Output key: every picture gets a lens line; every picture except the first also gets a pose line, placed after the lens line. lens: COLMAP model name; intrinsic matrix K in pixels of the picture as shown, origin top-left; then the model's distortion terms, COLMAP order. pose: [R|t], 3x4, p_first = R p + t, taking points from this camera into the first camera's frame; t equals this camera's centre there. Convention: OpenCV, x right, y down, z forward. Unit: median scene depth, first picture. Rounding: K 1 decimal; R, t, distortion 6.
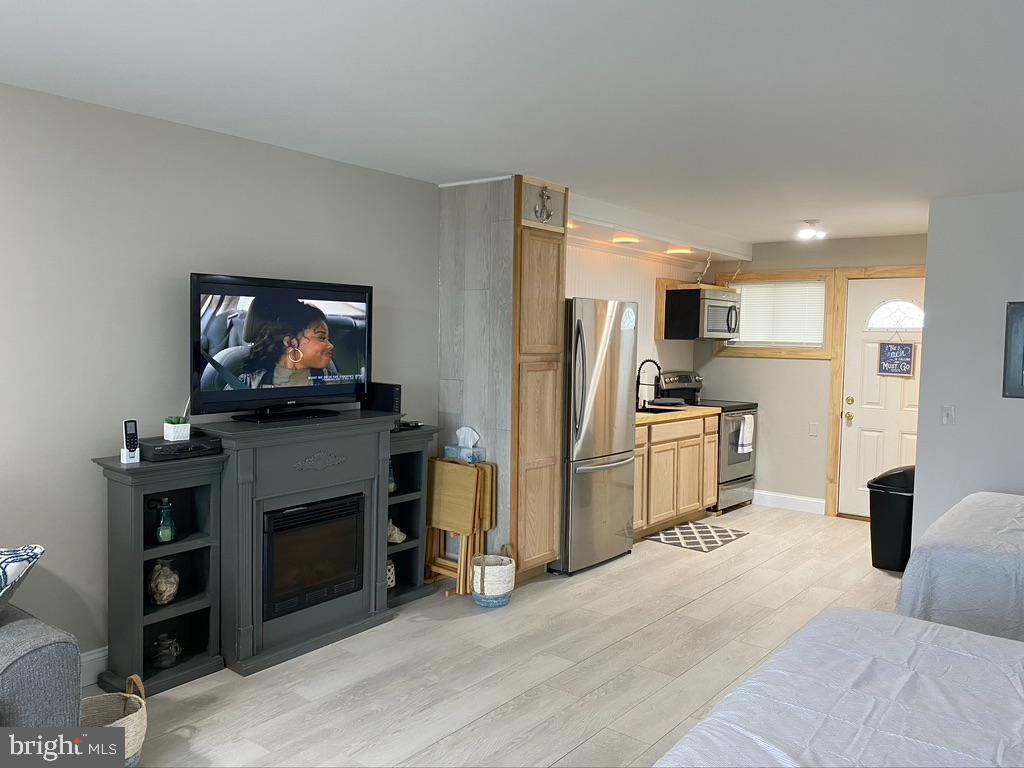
lens RADIAL K [[781.1, 0, 512.0], [0, 781.1, 384.0], [0, 0, 1]] dist [0.031691, -0.001993]
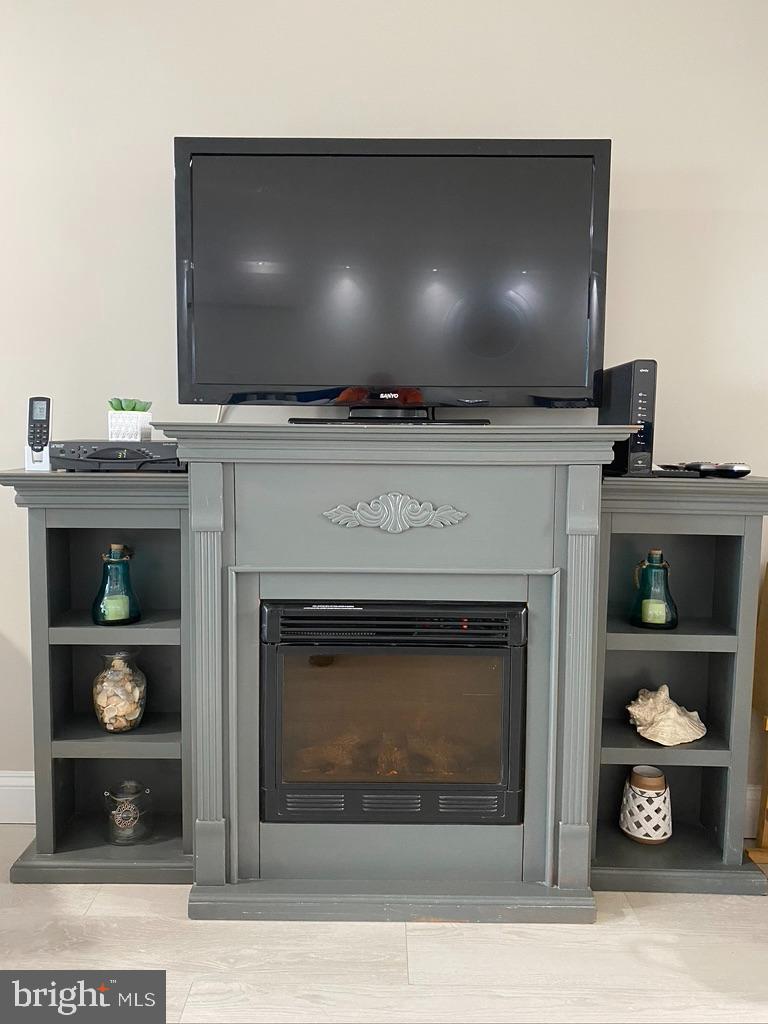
lens RADIAL K [[781.1, 0, 384.0], [0, 781.1, 512.0], [0, 0, 1]] dist [0.031691, -0.001993]
pose [[0.616895, 0.042340, -0.785906, 0.061531], [-0.053118, 0.998515, 0.012100, 0.052629], [0.785251, 0.034282, 0.618228, 0.404449]]
